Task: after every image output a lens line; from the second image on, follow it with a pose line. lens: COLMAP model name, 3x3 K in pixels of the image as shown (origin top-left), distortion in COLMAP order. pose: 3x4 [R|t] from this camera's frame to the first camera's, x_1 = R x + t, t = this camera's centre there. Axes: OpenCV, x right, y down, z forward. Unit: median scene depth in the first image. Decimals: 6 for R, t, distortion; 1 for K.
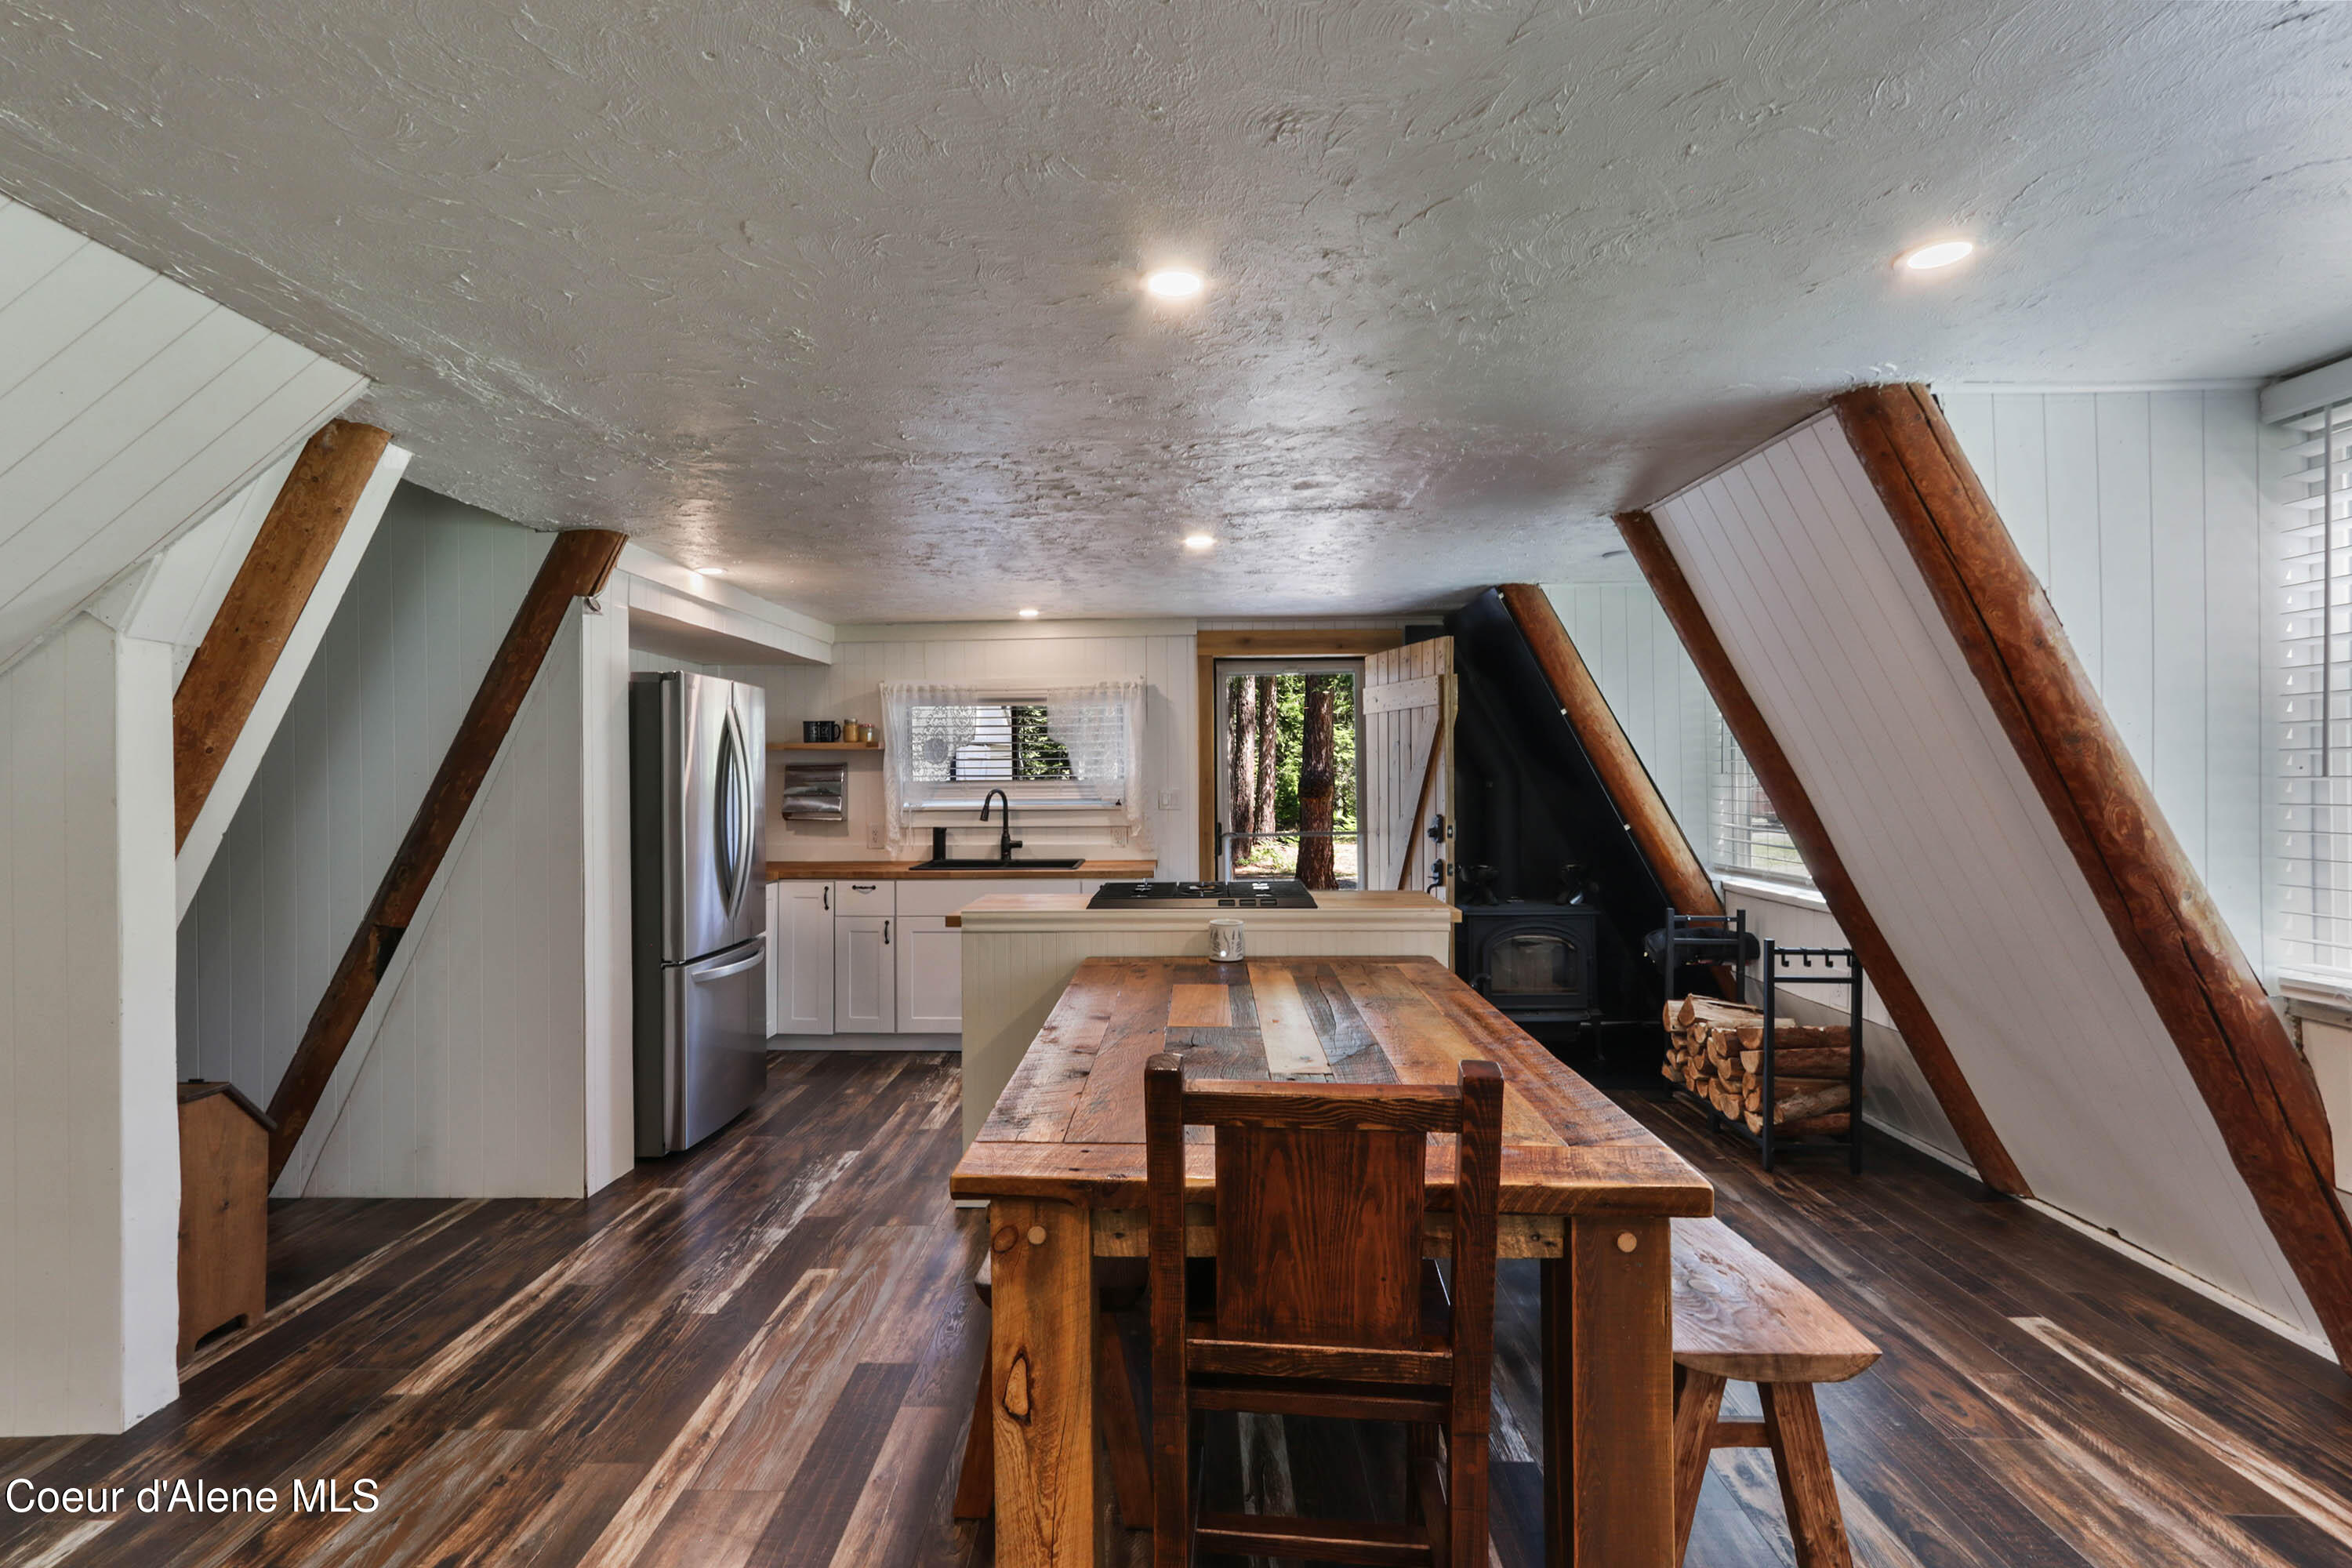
lens RADIAL K [[1082.7, 0, 1176.0], [0, 1082.7, 784.0], [0, 0, 1]] dist [0.001574, 0.009107]
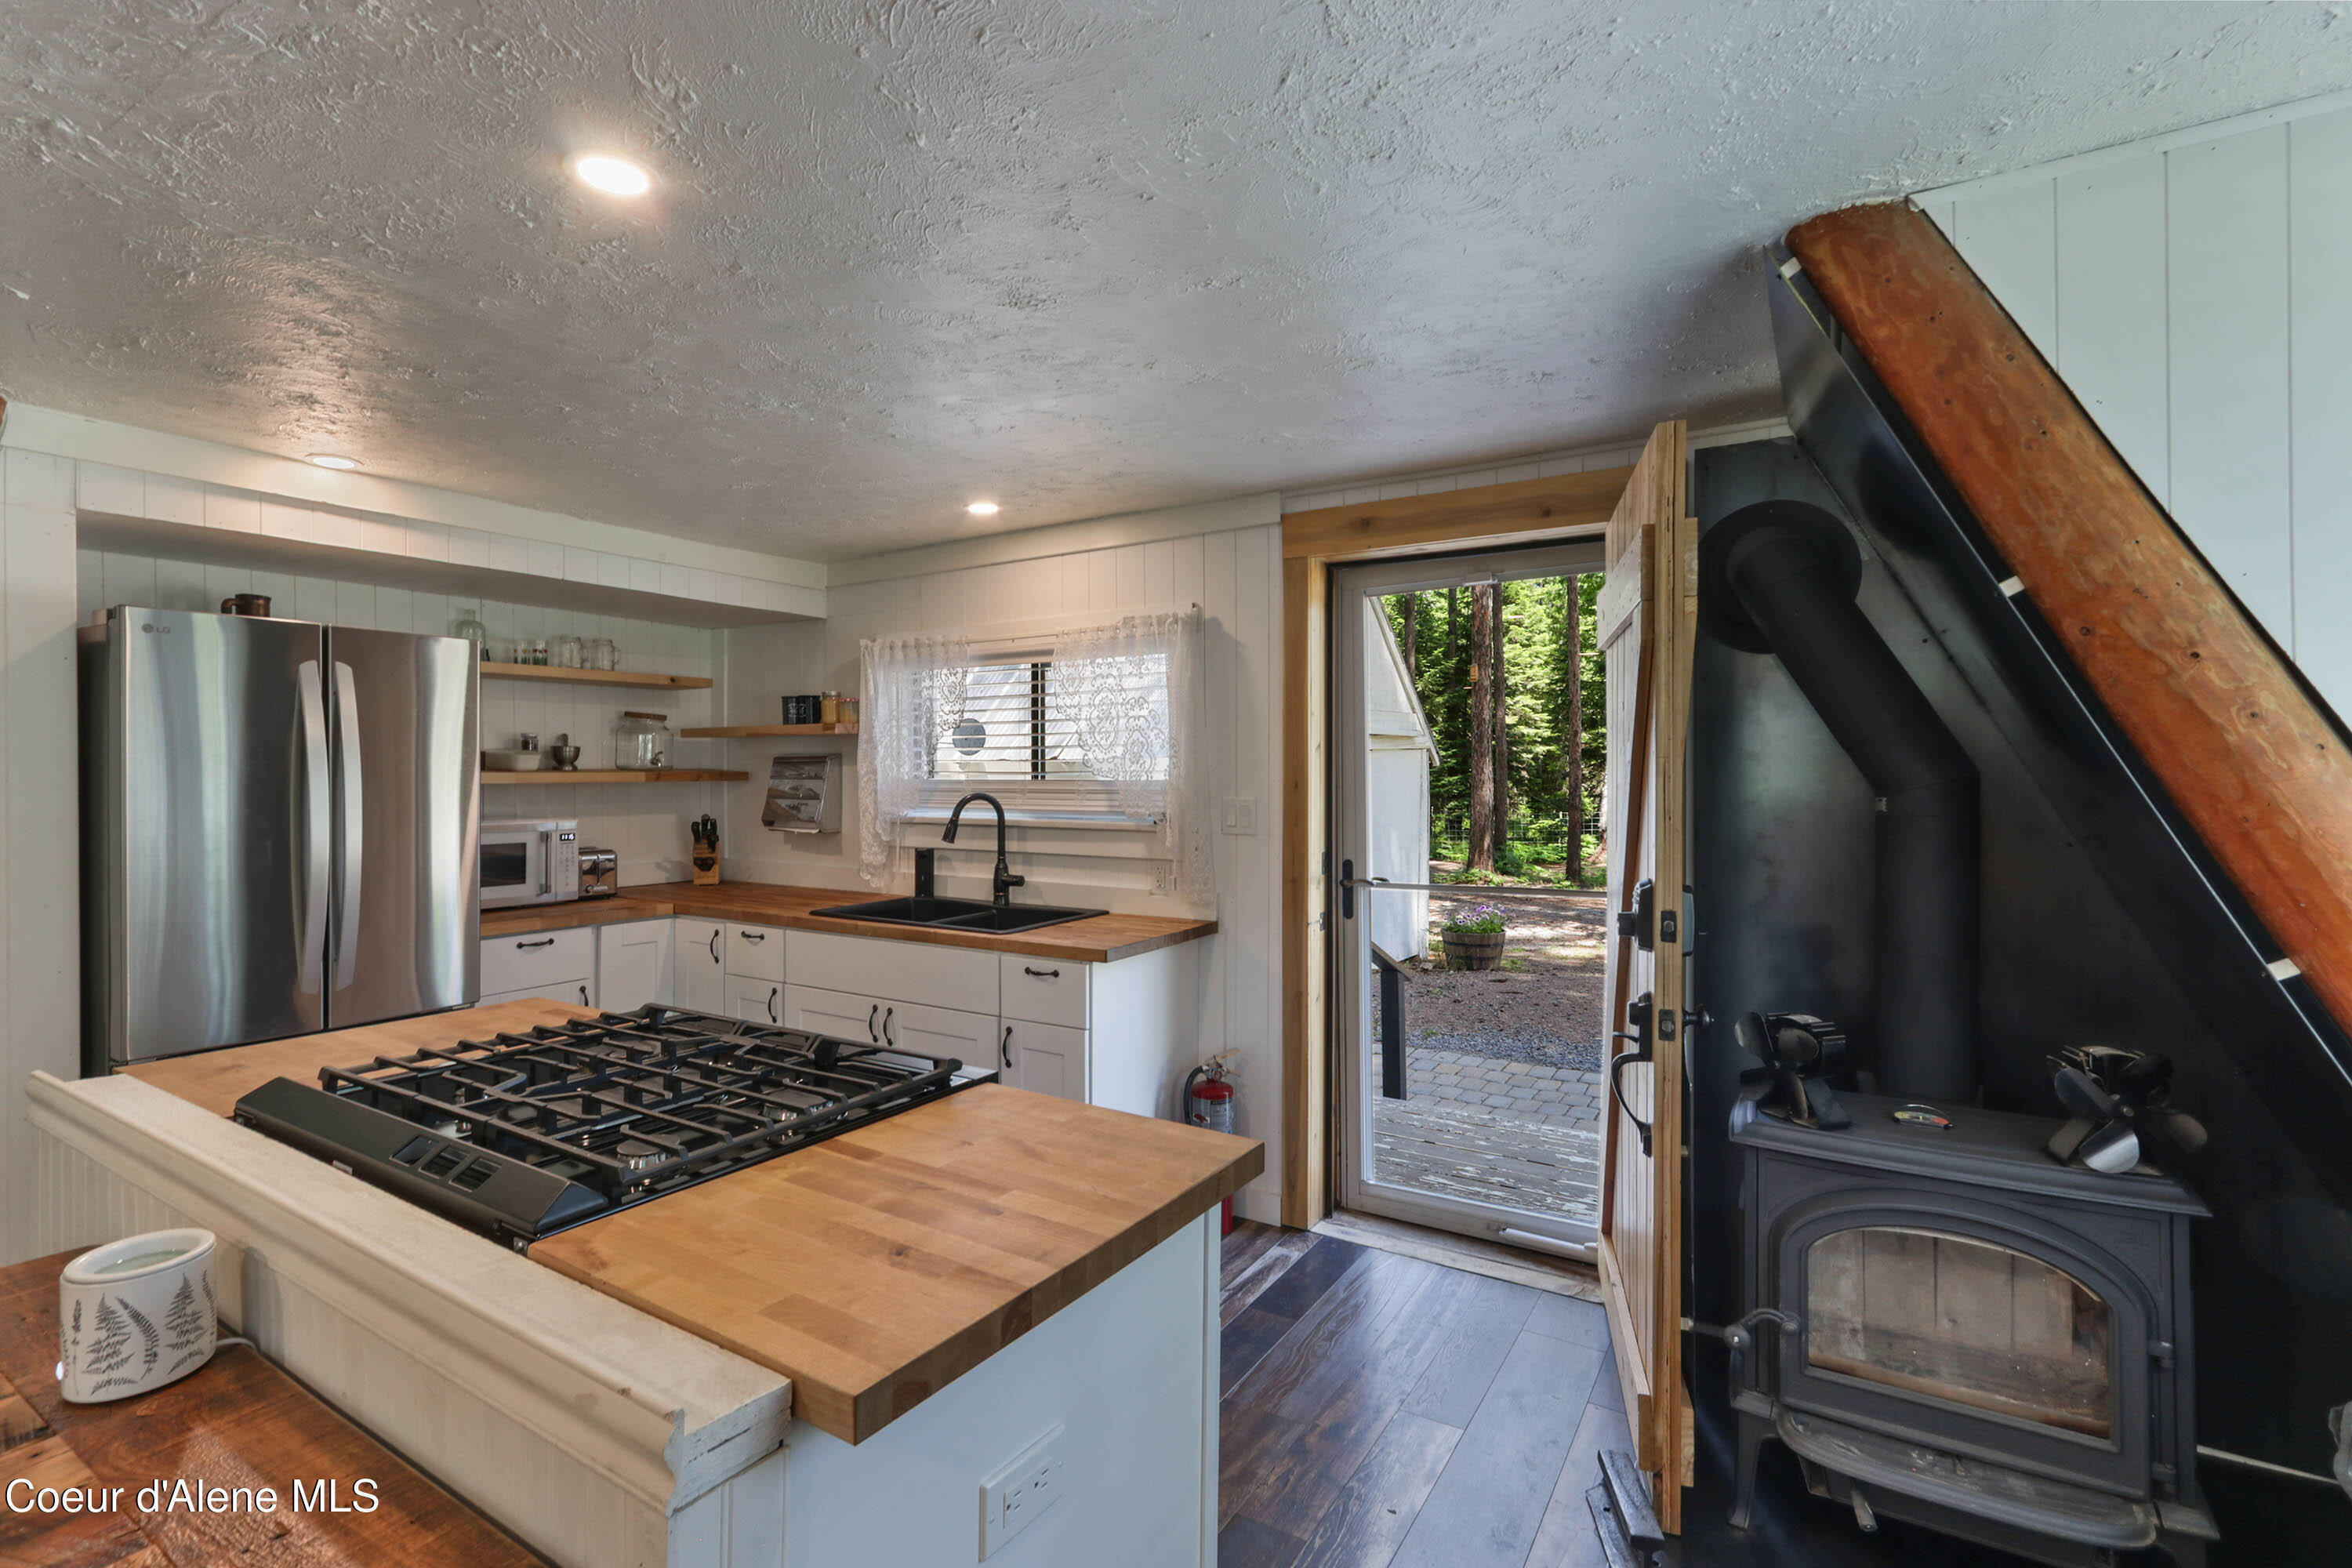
lens RADIAL K [[1082.7, 0, 1176.0], [0, 1082.7, 784.0], [0, 0, 1]] dist [0.001574, 0.009107]
pose [[0.860382, 0.013732, -0.509465, 0.258312], [-0.012625, 0.999904, 0.005631, -0.005900], [0.509494, 0.001588, 0.860473, 0.499566]]
